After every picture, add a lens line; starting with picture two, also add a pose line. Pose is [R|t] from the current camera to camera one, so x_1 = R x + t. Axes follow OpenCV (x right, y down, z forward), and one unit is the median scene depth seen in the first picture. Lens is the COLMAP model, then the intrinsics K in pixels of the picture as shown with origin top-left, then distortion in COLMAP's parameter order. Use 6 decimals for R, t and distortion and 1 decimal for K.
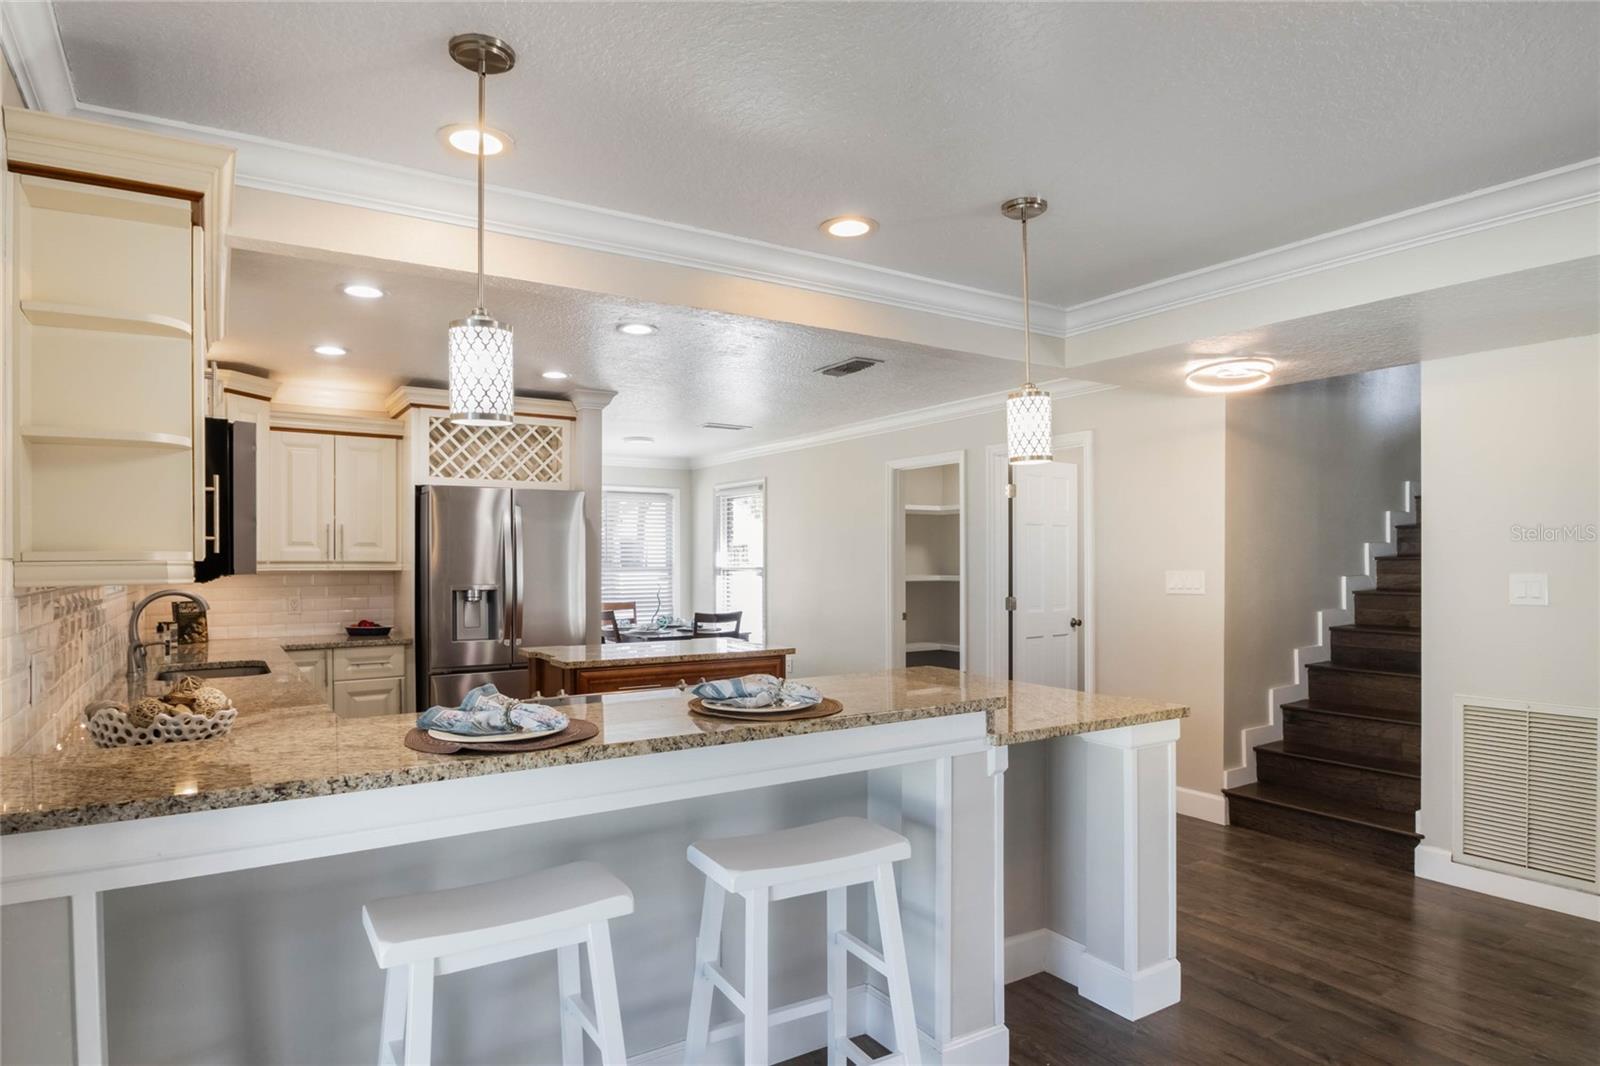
lens RADIAL K [[902.6, 0, 762.0], [0, 902.6, 571.1], [0, 0, 1]] dist [0.001977, 0.001727]
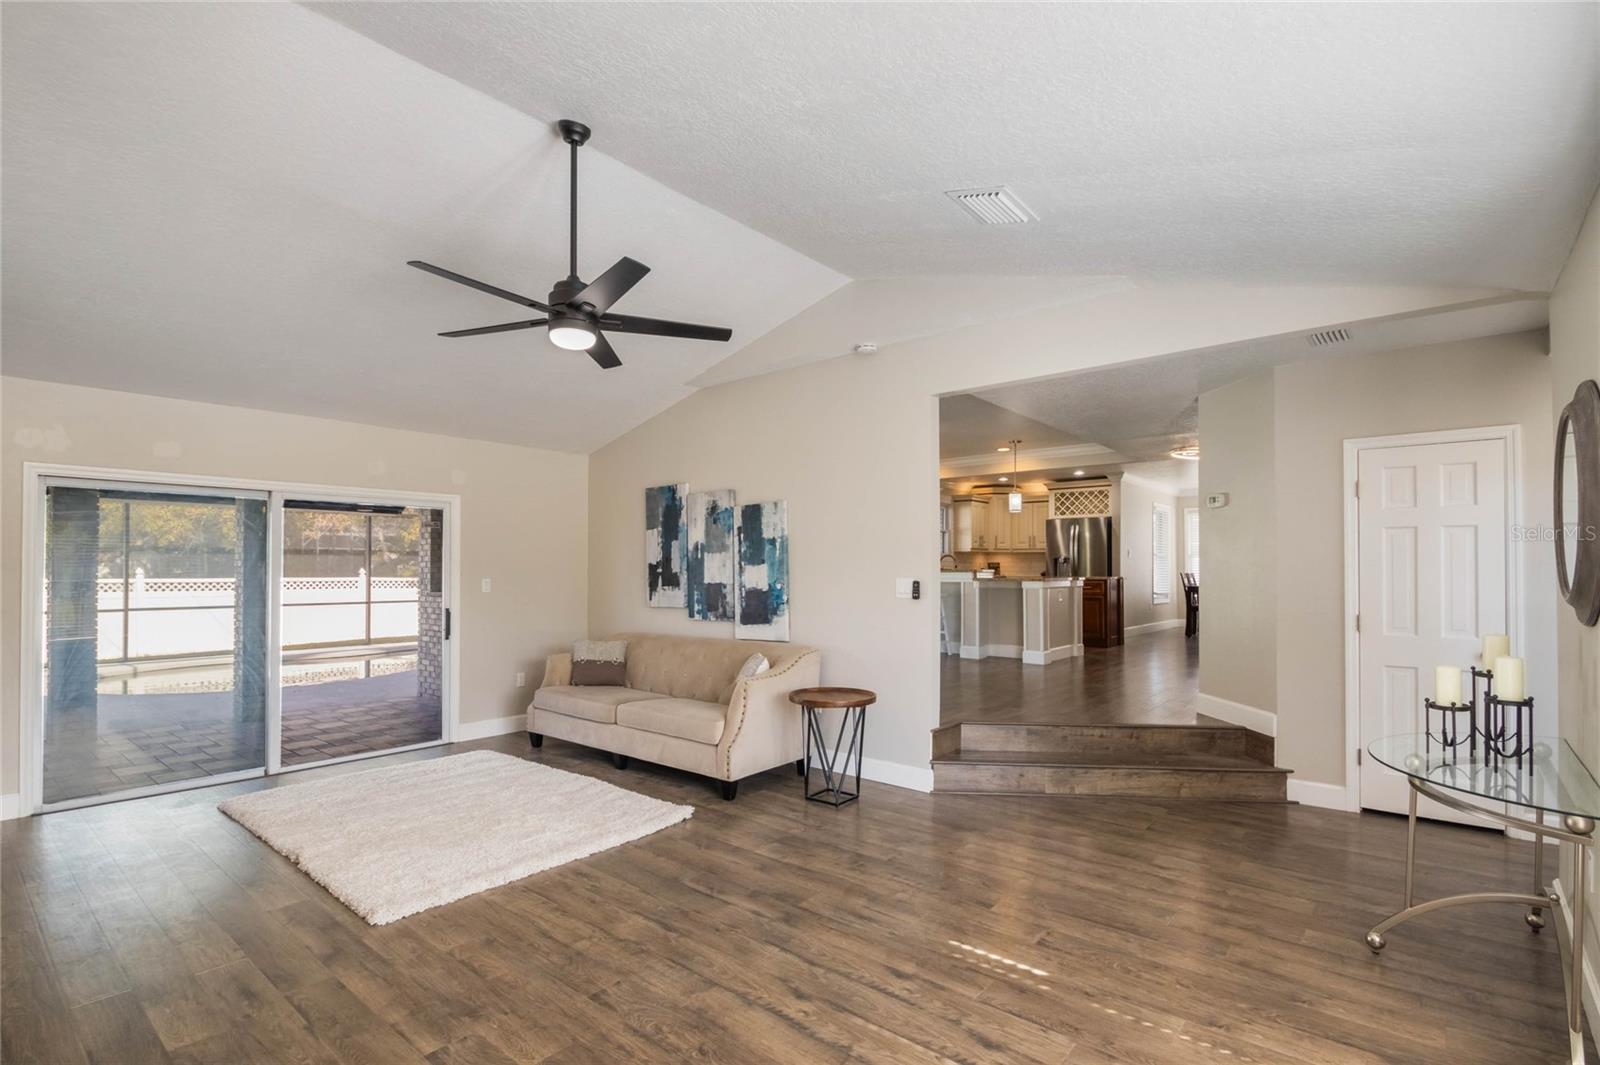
lens RADIAL K [[749.7, 0, 788.4], [0, 749.7, 561.3], [0, 0, 1]] dist [0.020570, -0.013632]
pose [[0.312644, -0.009278, -0.949825, 1.504983], [-0.015918, 0.999761, -0.015005, 0.075455], [0.949737, 0.019811, 0.312421, -0.433020]]
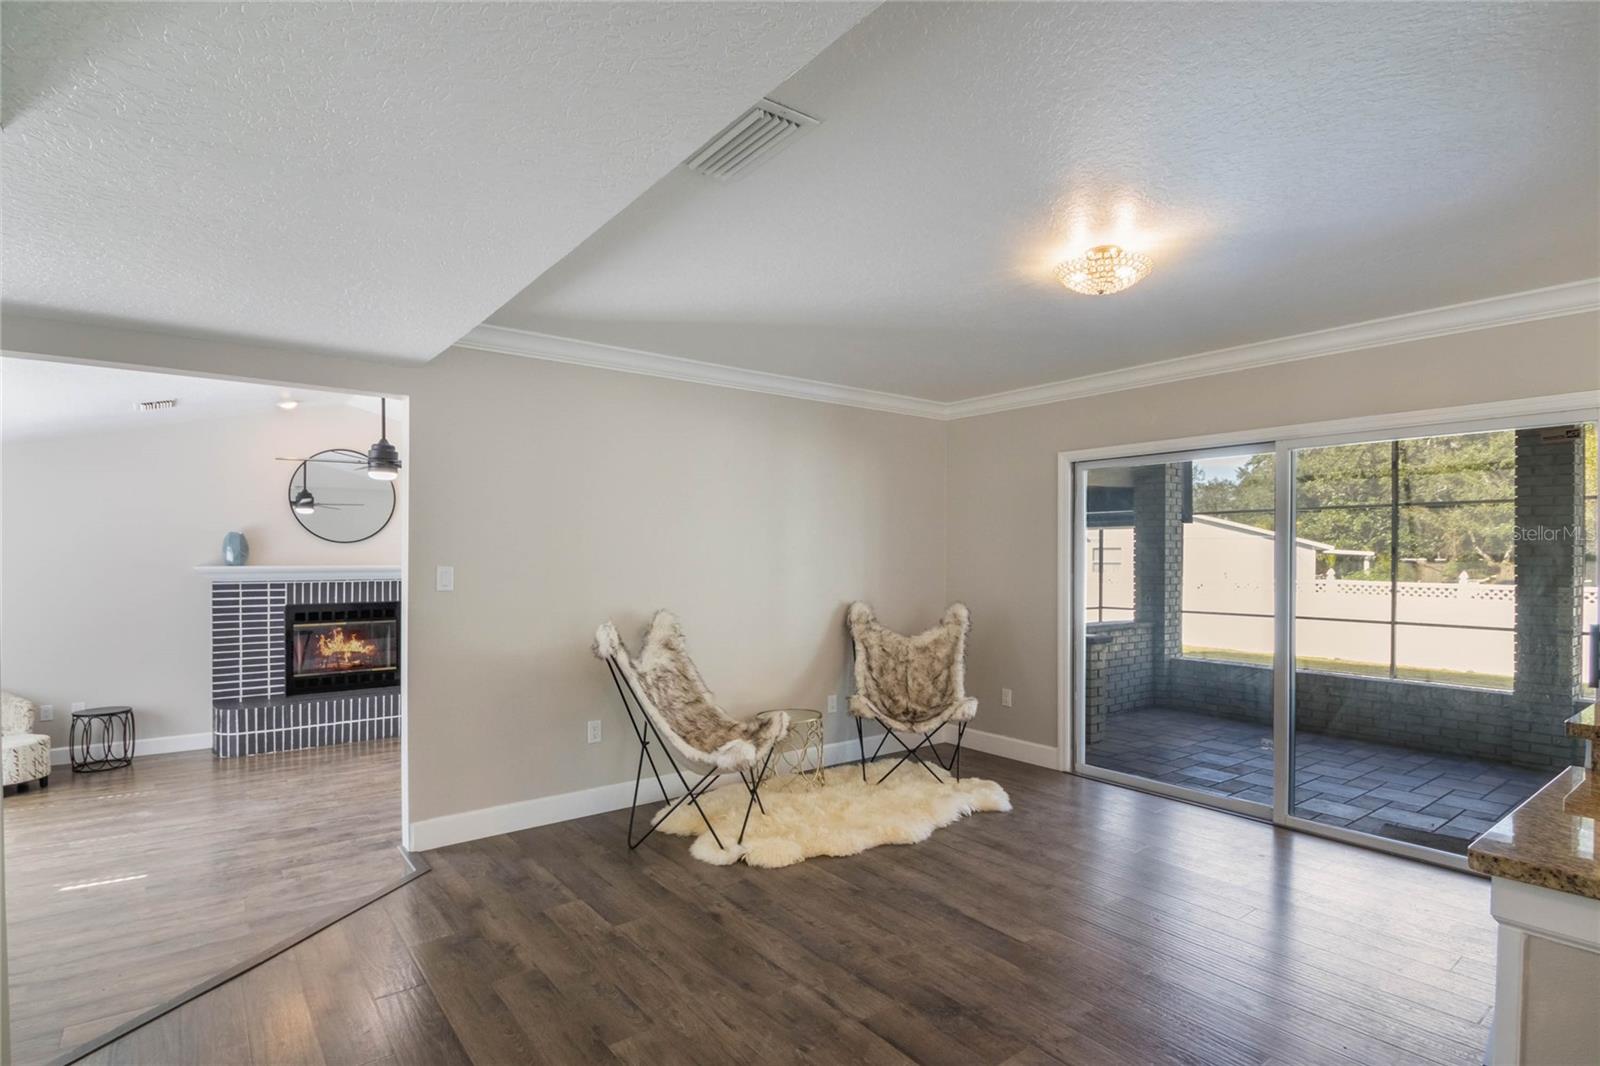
lens RADIAL K [[787.3, 0, 779.0], [0, 787.3, 564.0], [0, 0, 1]] dist [0.003420, 0.000269]
pose [[-0.995397, 0.001384, -0.095824, 0.462279], [-0.000858, 0.999727, 0.023353, -0.008909], [0.095830, 0.023328, -0.995124, 0.718607]]
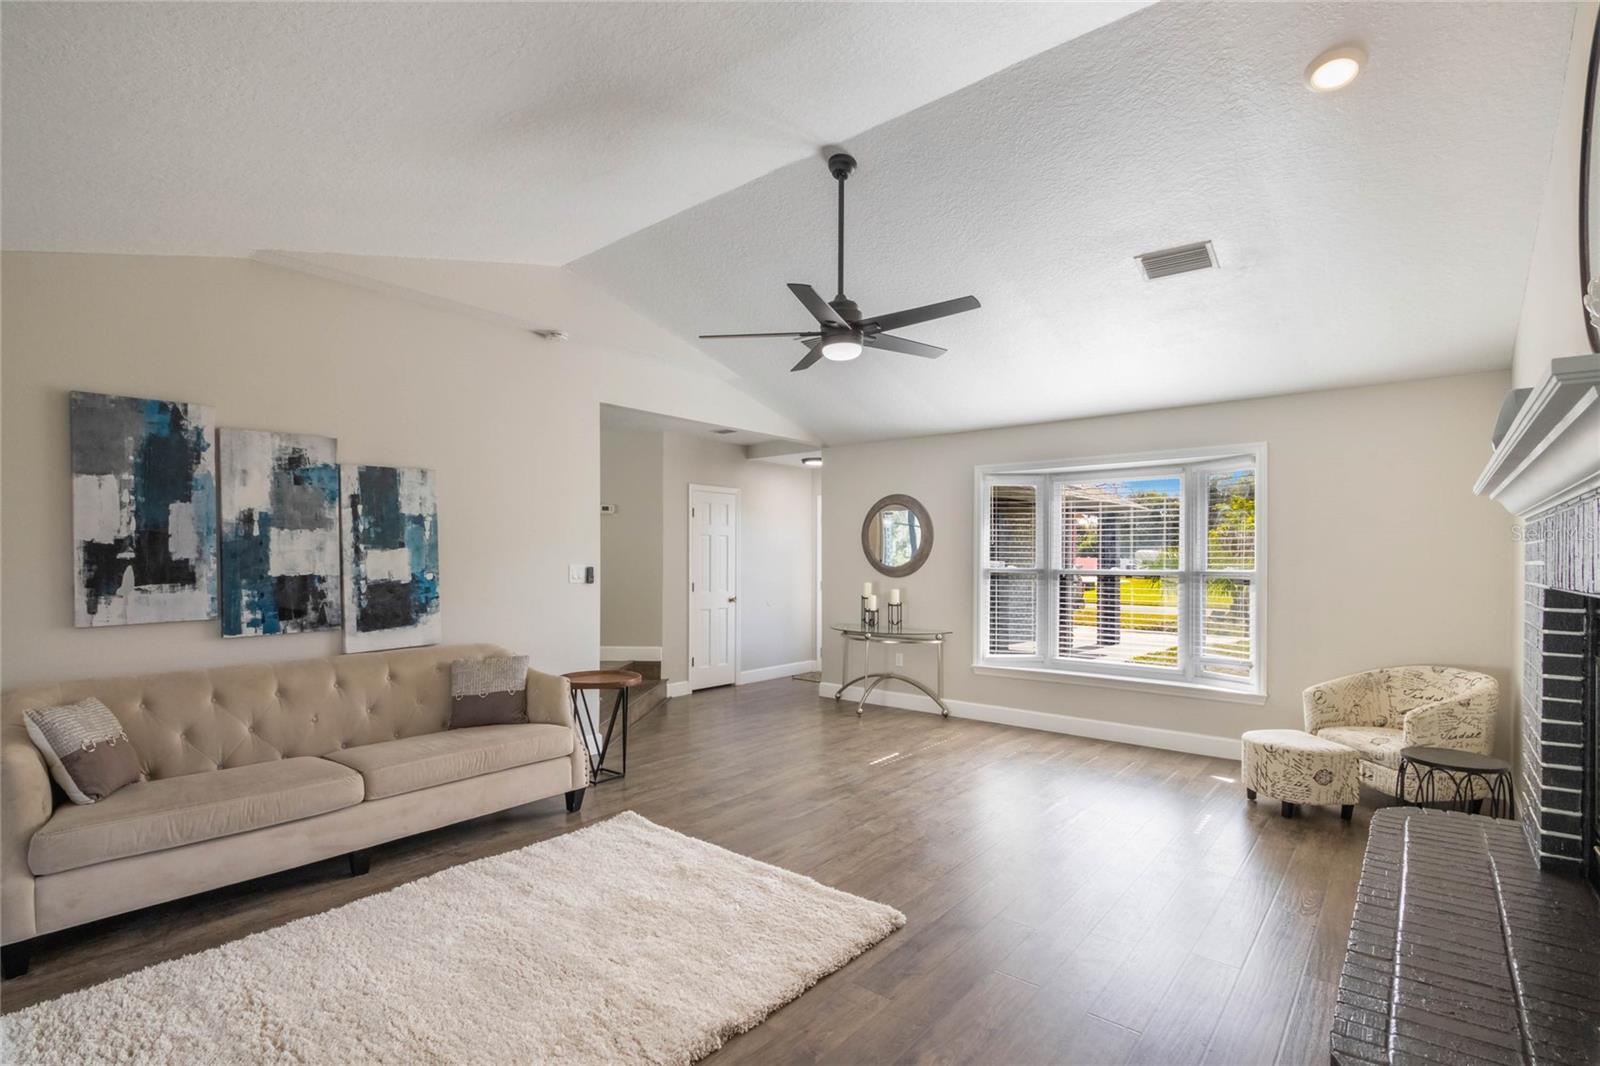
lens RADIAL K [[749.7, 0, 788.4], [0, 749.7, 561.8], [0, 0, 1]] dist [0.020570, -0.013632]
pose [[0.950498, 0.003540, 0.310712, 0.654181], [0.000339, 0.999923, -0.012430, 0.088579], [-0.310732, 0.011920, 0.950423, -1.020355]]
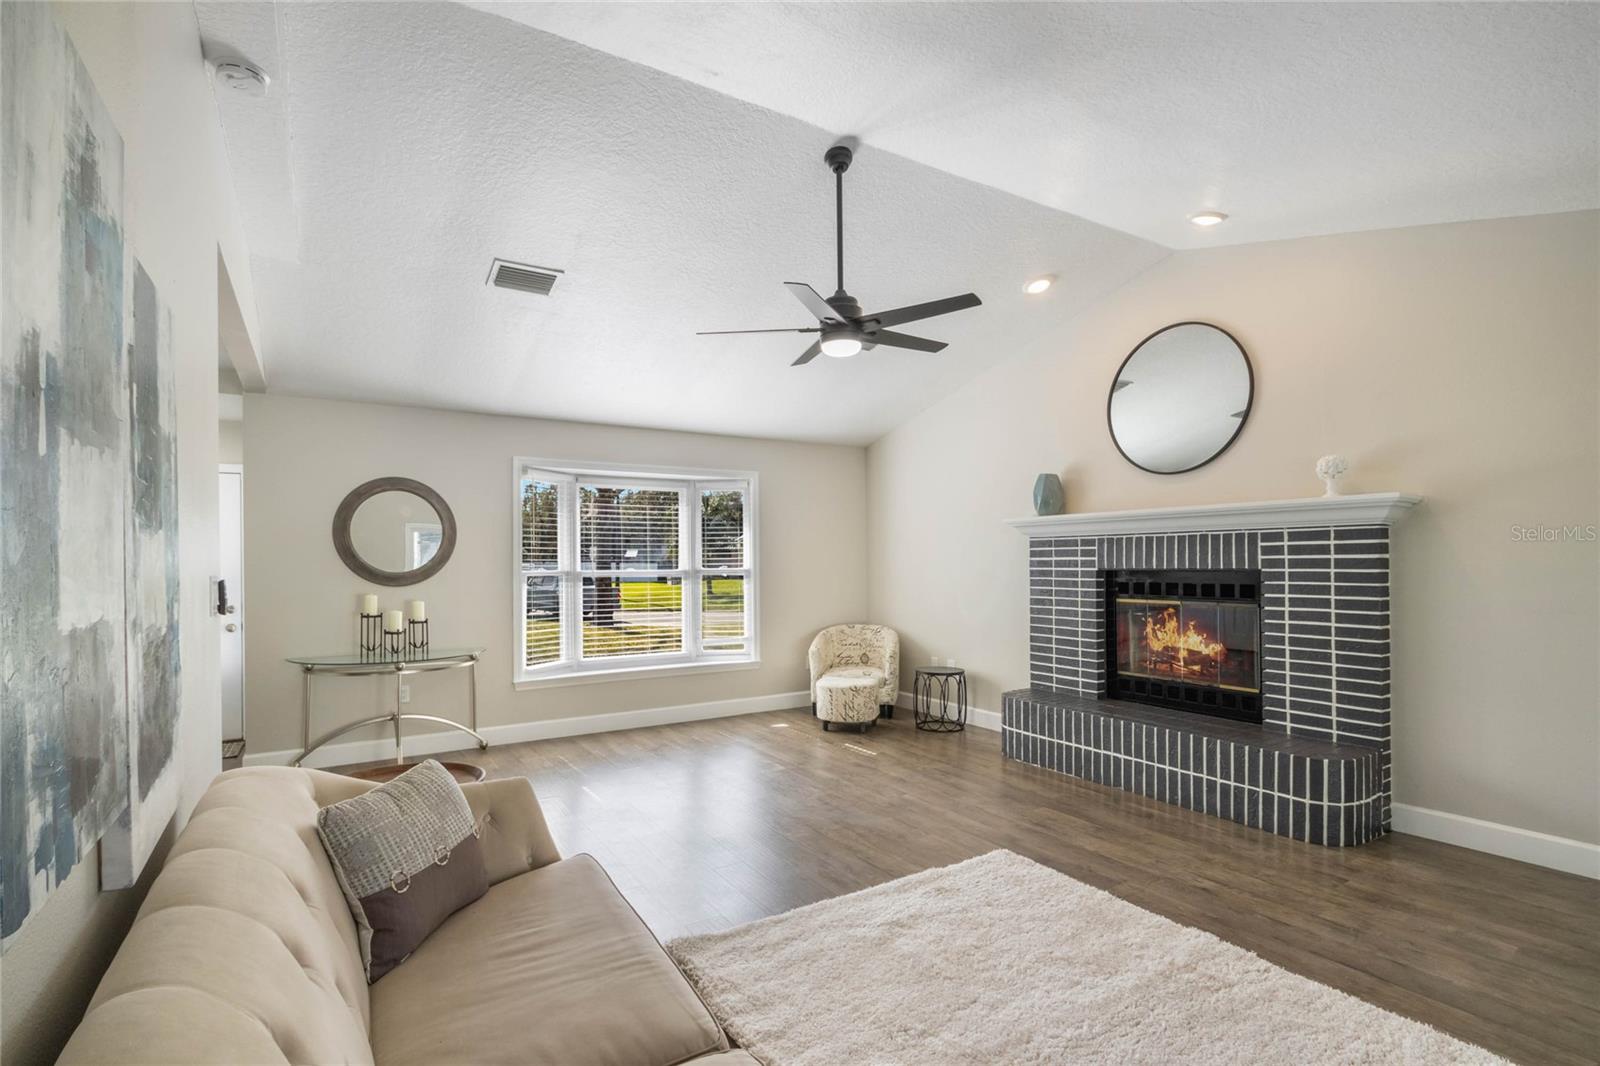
lens RADIAL K [[756.0, 0, 773.8], [0, 756.0, 553.8], [0, 0, 1]] dist [0.001811, -0.000327]
pose [[0.011917, 0.010110, 0.999878, 0.242779], [0.022677, 0.999689, -0.010378, 0.078230], [-0.999672, 0.022798, 0.011684, -0.354511]]
